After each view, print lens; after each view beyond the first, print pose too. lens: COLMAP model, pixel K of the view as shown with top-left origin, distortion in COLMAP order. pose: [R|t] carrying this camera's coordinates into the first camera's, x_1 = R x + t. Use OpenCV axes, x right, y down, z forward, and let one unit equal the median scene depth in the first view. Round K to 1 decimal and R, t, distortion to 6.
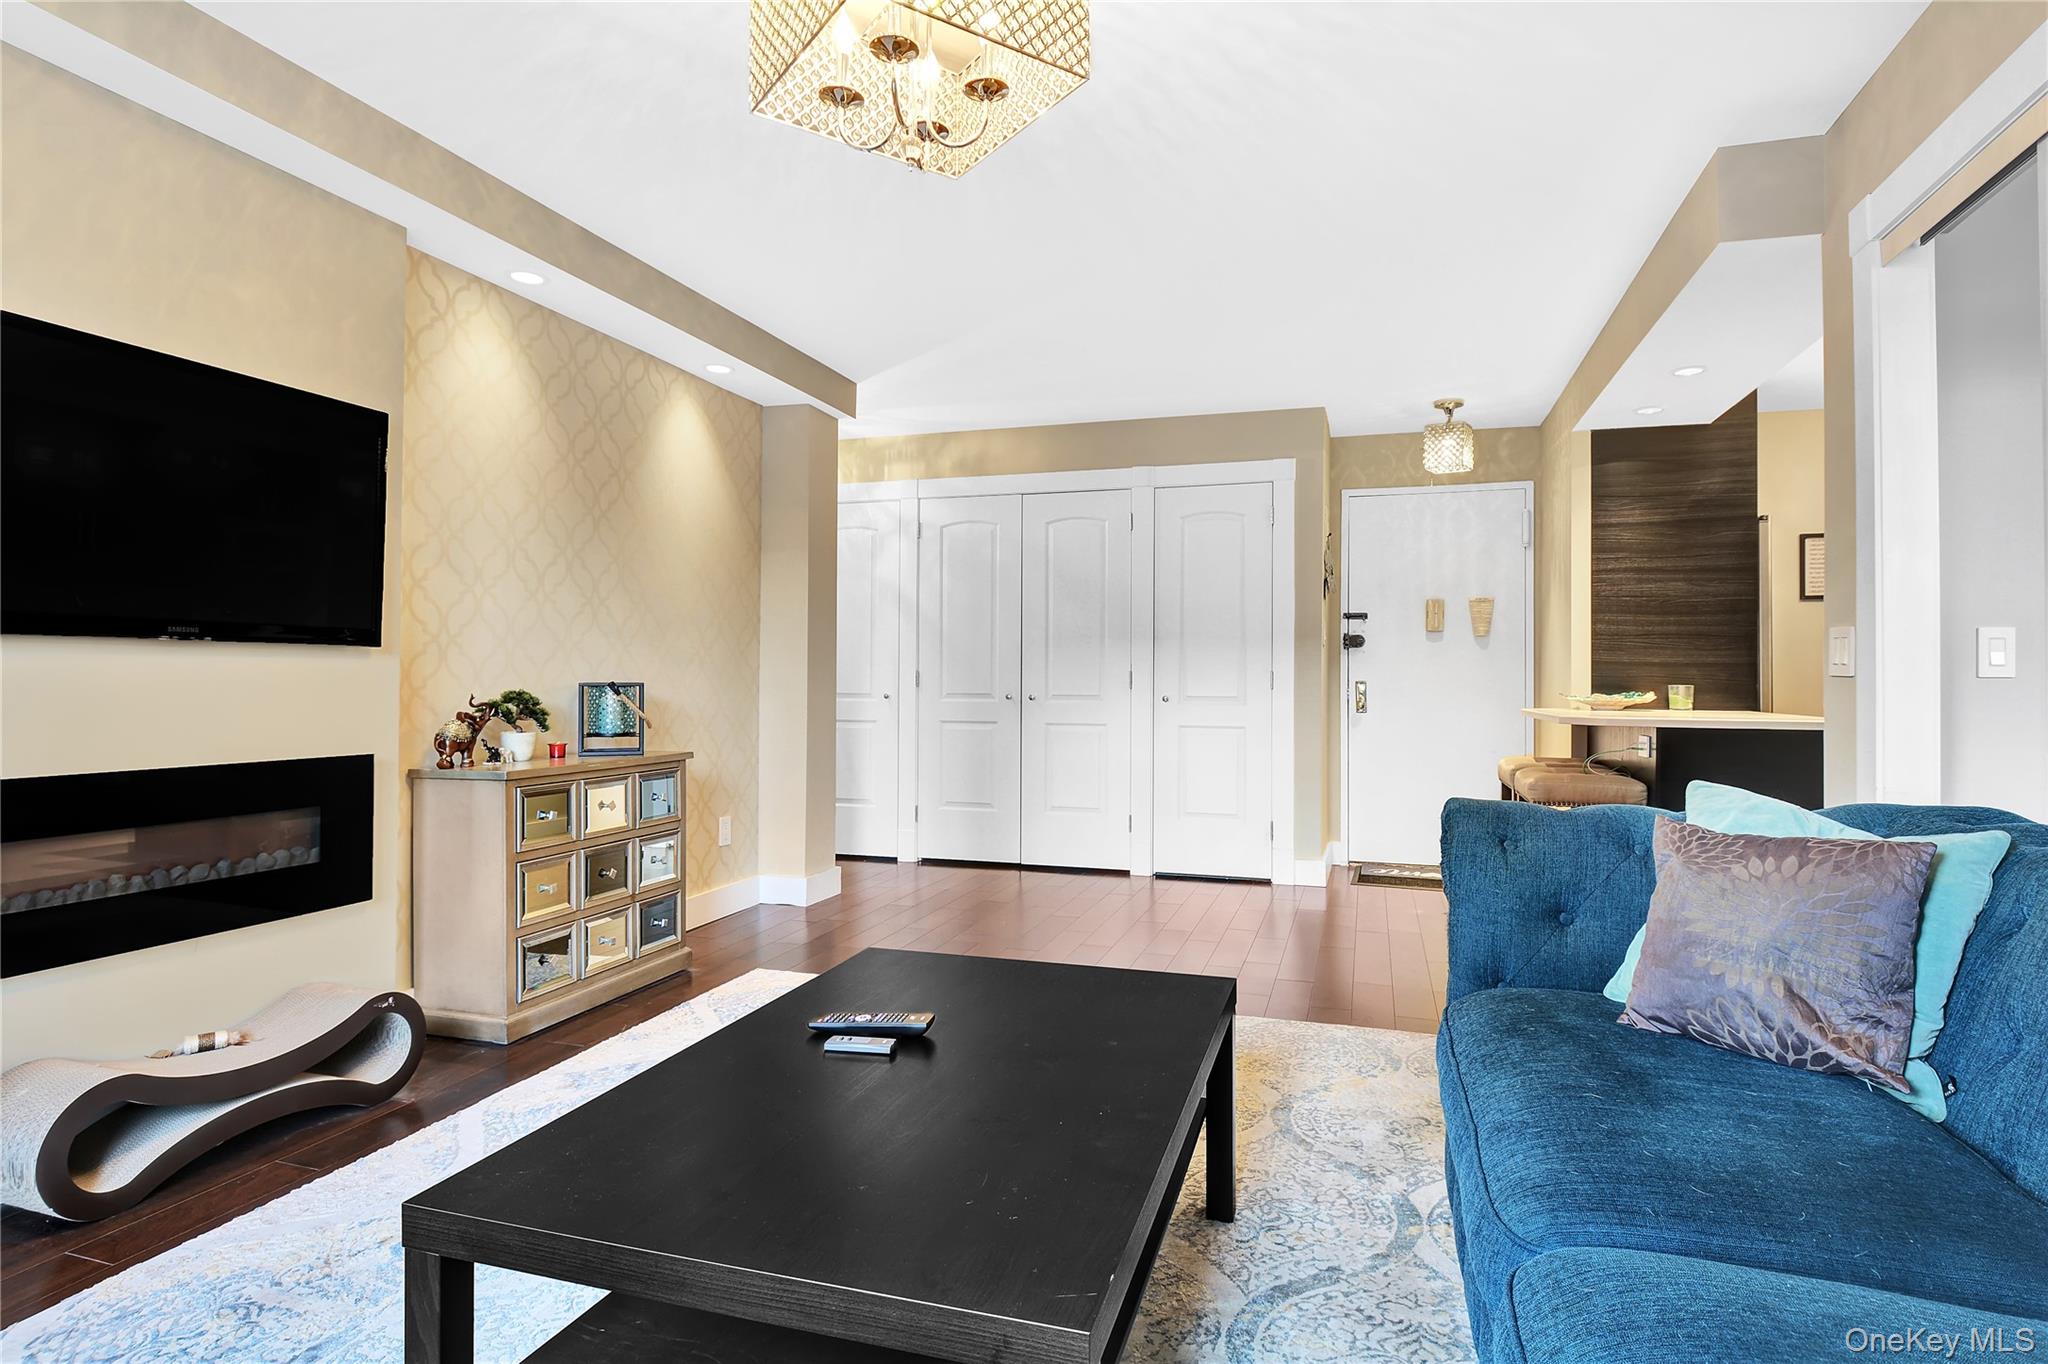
lens RADIAL K [[1054.2, 0, 1034.1], [0, 1054.2, 677.4], [0, 0, 1]] dist [0.003198, -0.023747]
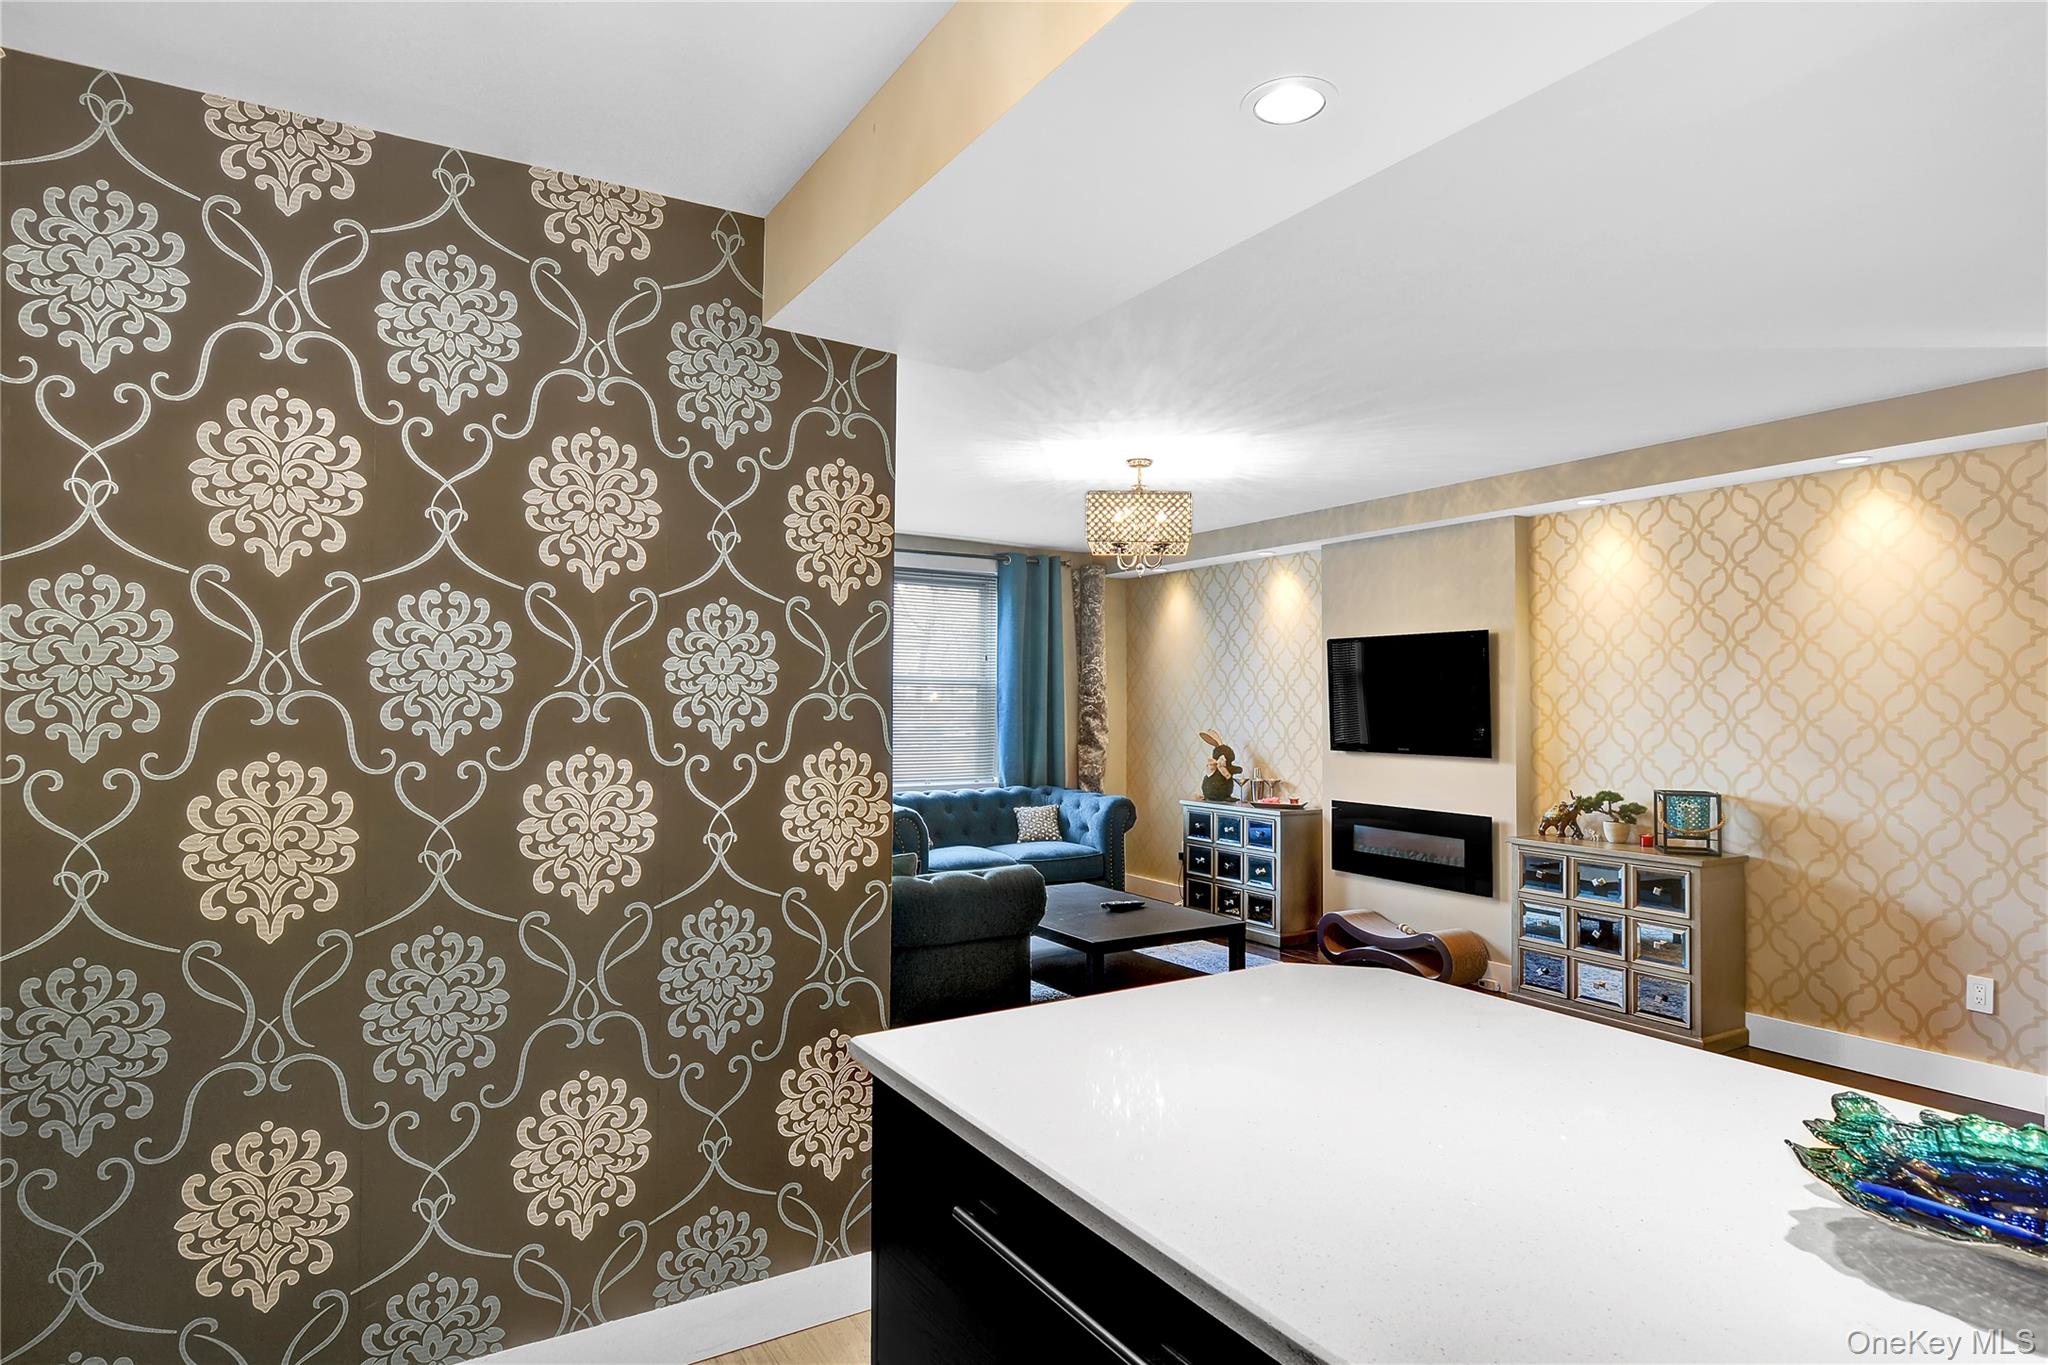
lens RADIAL K [[1117.5, 0, 1014.9], [0, 1117.5, 677.3], [0, 0, 1]] dist [0.003886, -0.025975]
pose [[-0.664957, -0.021153, -0.746582, 1.211152], [-0.005569, 0.999711, -0.023365, -0.105638], [0.746861, -0.011379, -0.664883, 1.479653]]
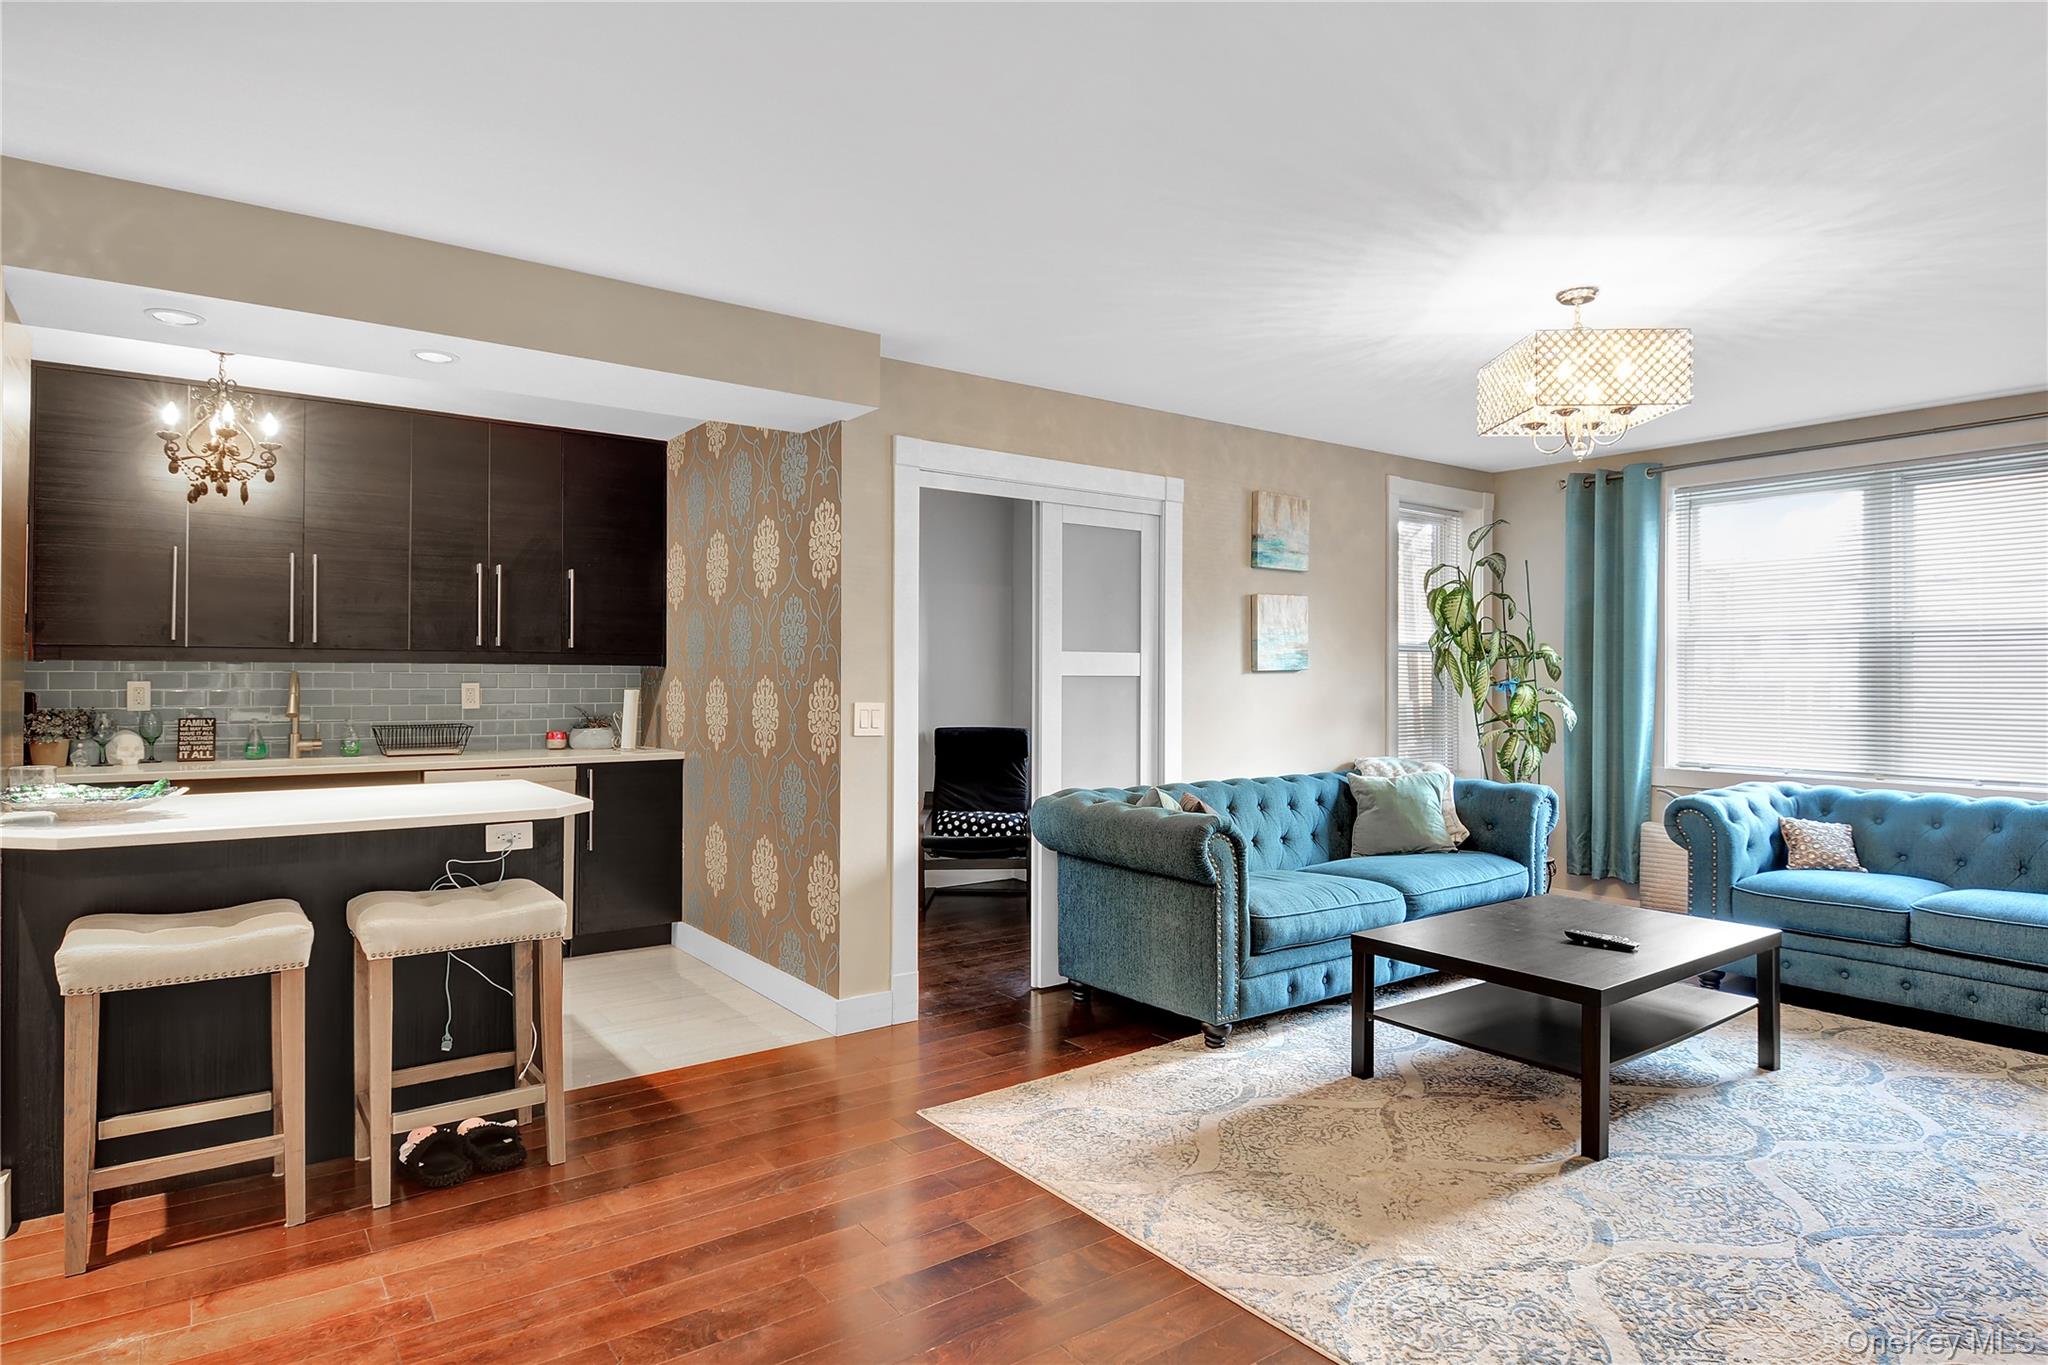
lens RADIAL K [[1098.9, 0, 1021.2], [0, 1098.9, 677.6], [0, 0, 1]] dist [0.021814, -0.026686]
pose [[-0.802068, -0.003215, 0.597224, -0.270330], [-0.007091, 0.999966, -0.004141, -0.067525], [-0.597191, -0.007556, -0.802064, 1.744175]]
